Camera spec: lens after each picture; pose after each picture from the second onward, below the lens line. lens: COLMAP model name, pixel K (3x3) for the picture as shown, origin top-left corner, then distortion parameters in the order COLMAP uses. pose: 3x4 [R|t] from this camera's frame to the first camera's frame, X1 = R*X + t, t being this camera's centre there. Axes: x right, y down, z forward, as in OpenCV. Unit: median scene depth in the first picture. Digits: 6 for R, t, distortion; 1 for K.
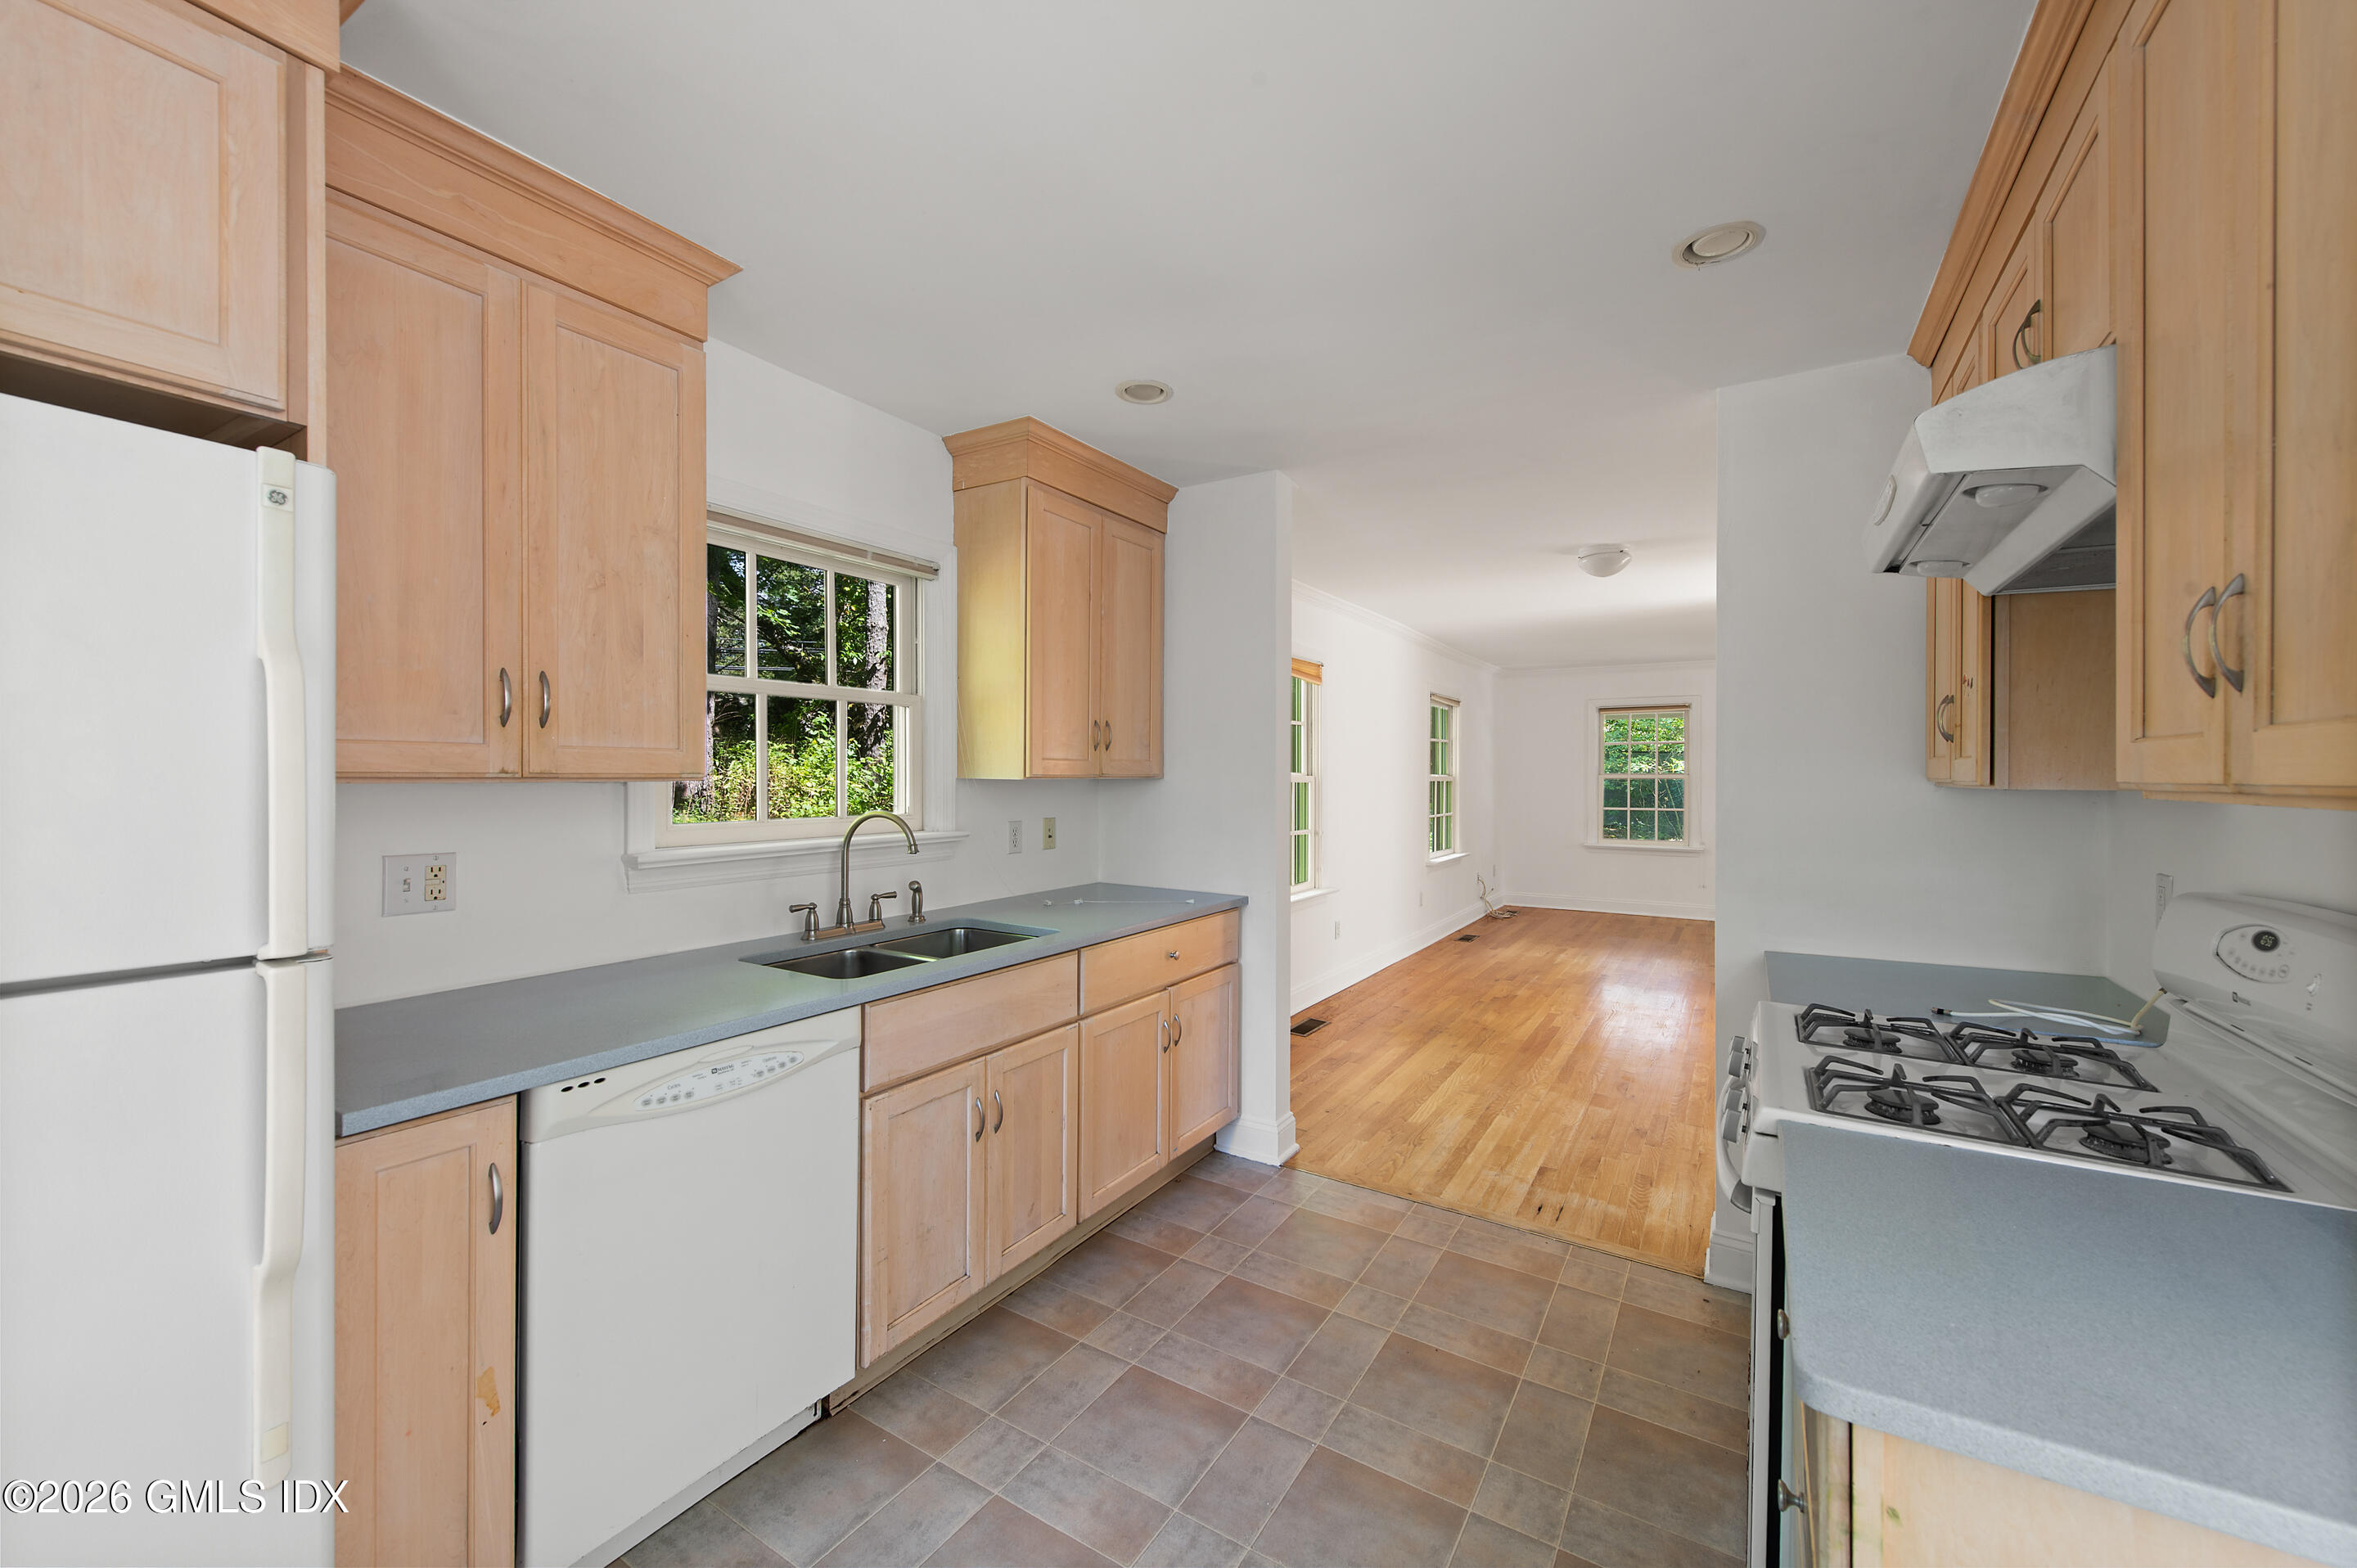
lens RADIAL K [[949.7, 0, 1175.1], [0, 949.7, 781.0], [0, 0, 1]] dist [0.016154, -0.004086]
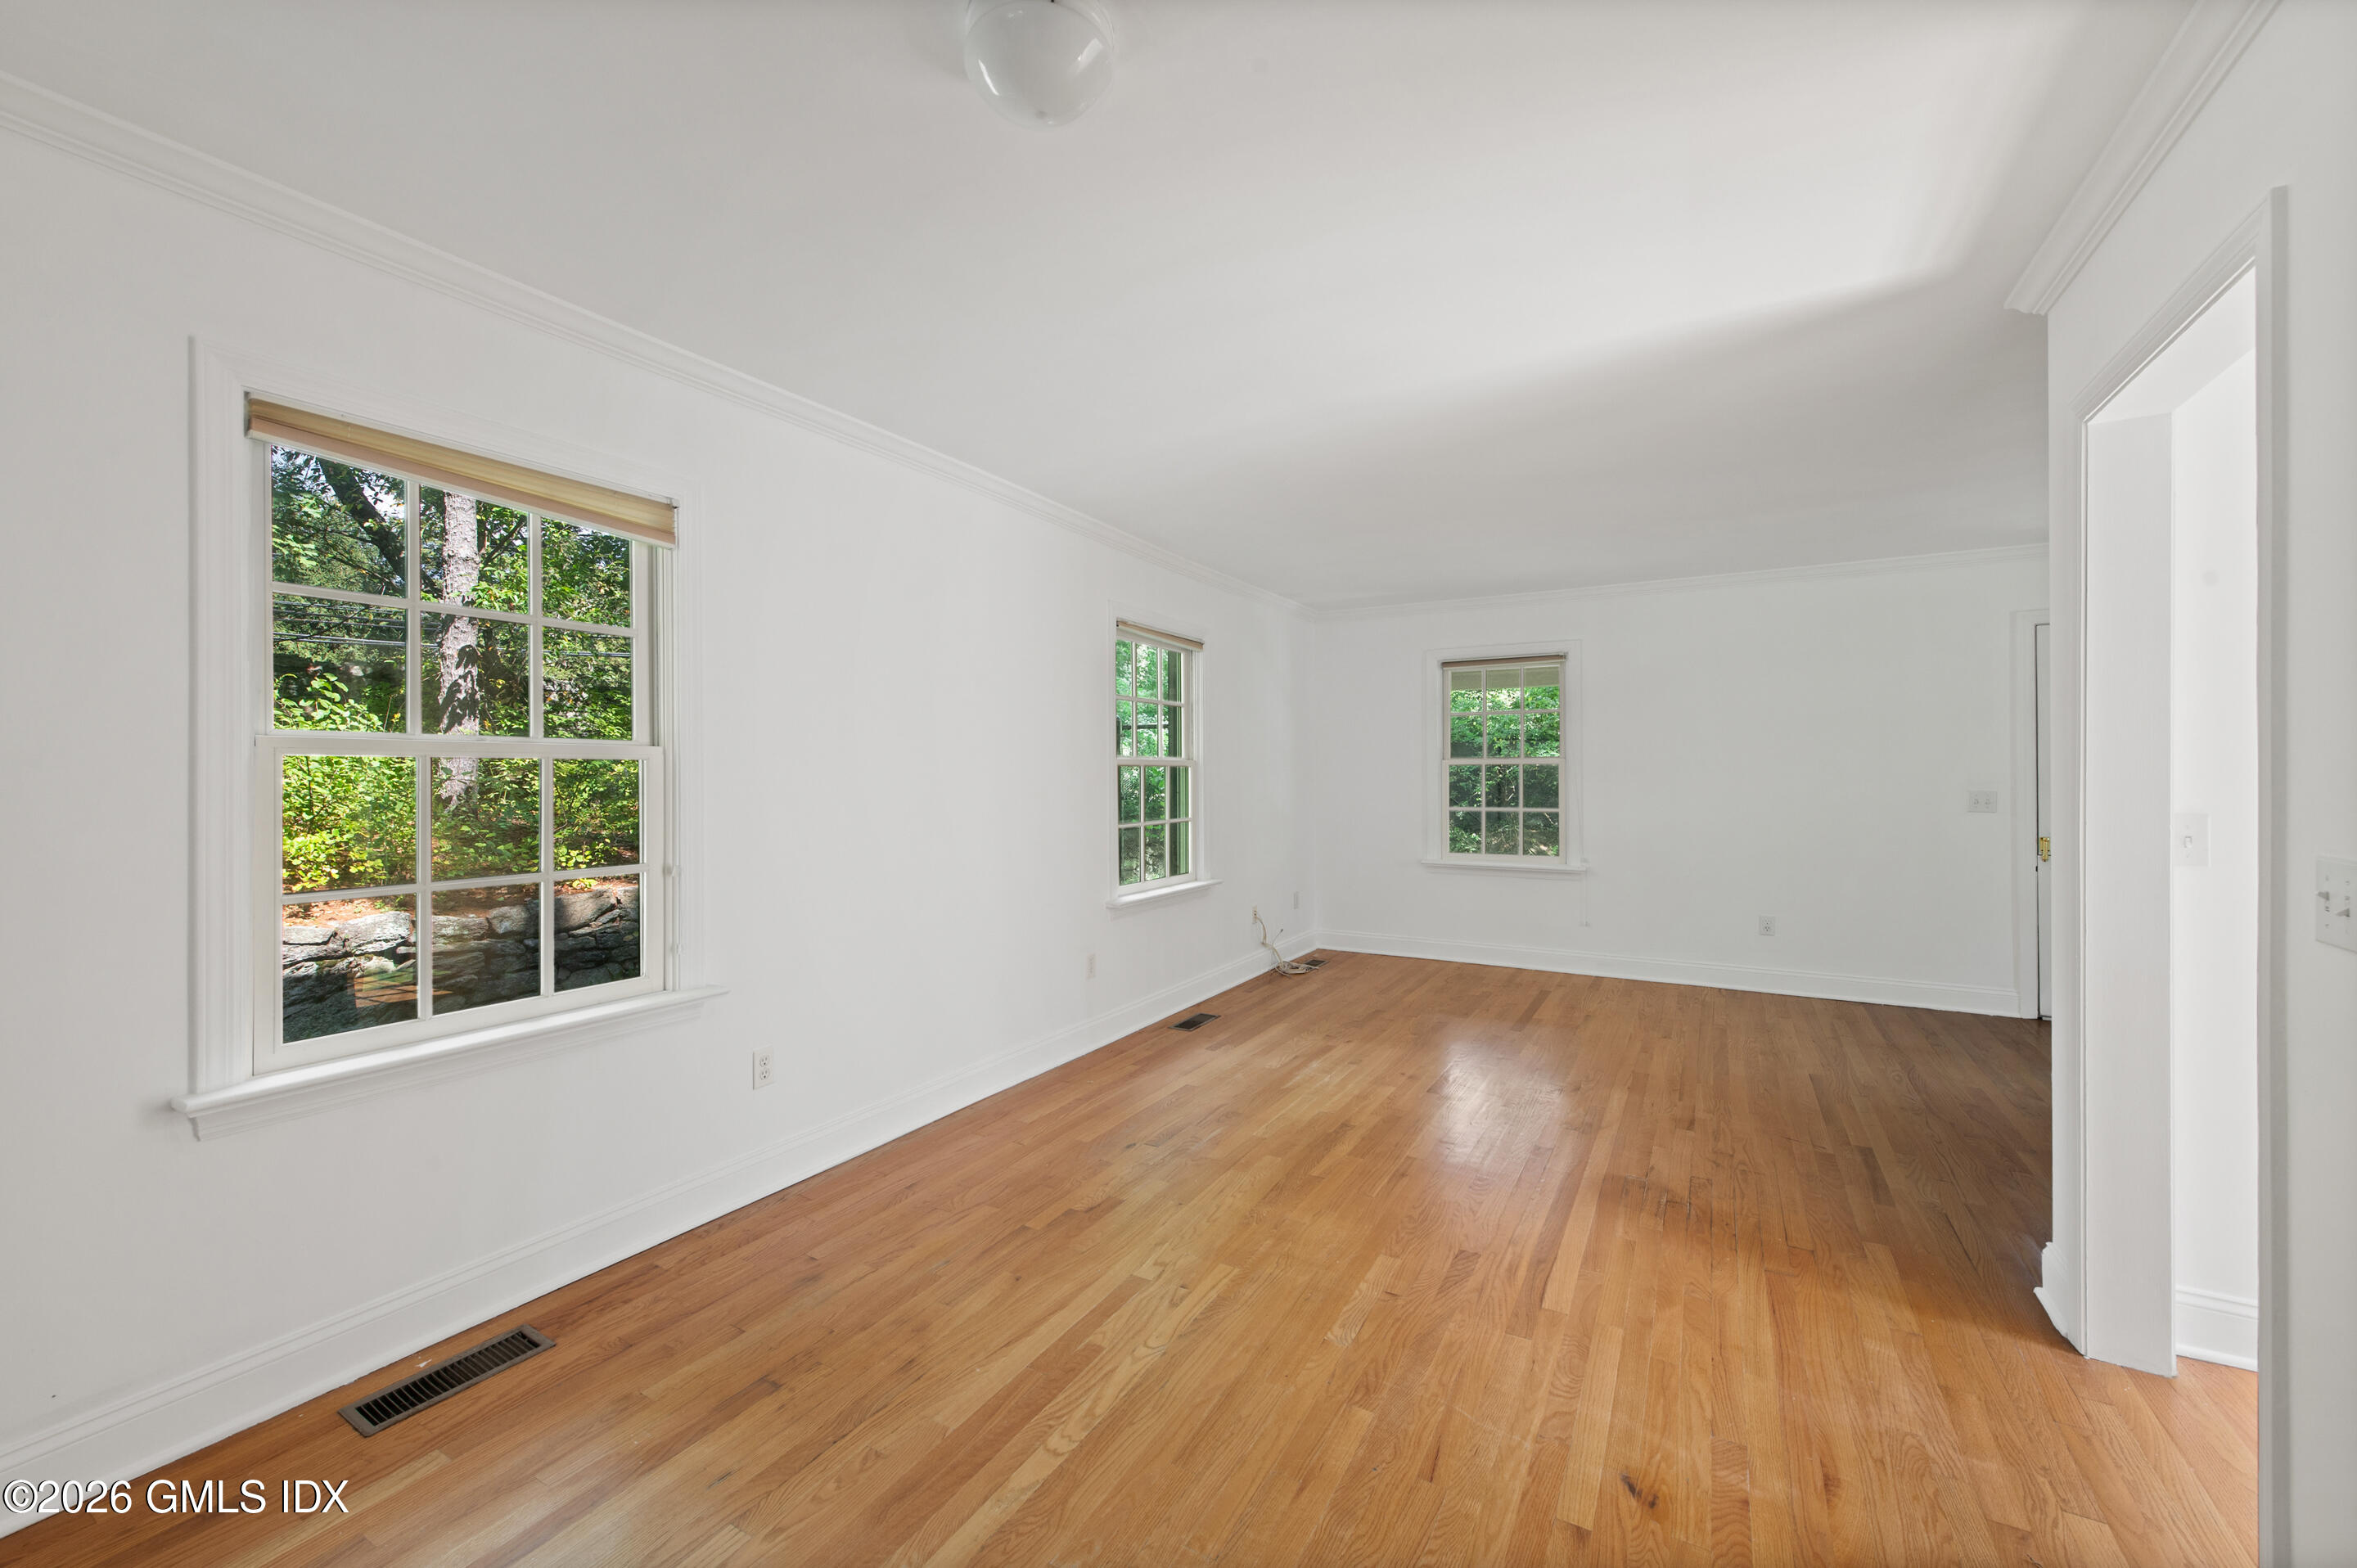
lens RADIAL K [[949.7, 0, 1175.8], [0, 949.7, 782.3], [0, 0, 1]] dist [0.016154, -0.004086]
pose [[0.999541, -0.004693, 0.029931, 0.263172], [0.004650, 0.999988, 0.001499, 0.008463], [-0.029938, -0.001359, 0.999551, 0.365247]]
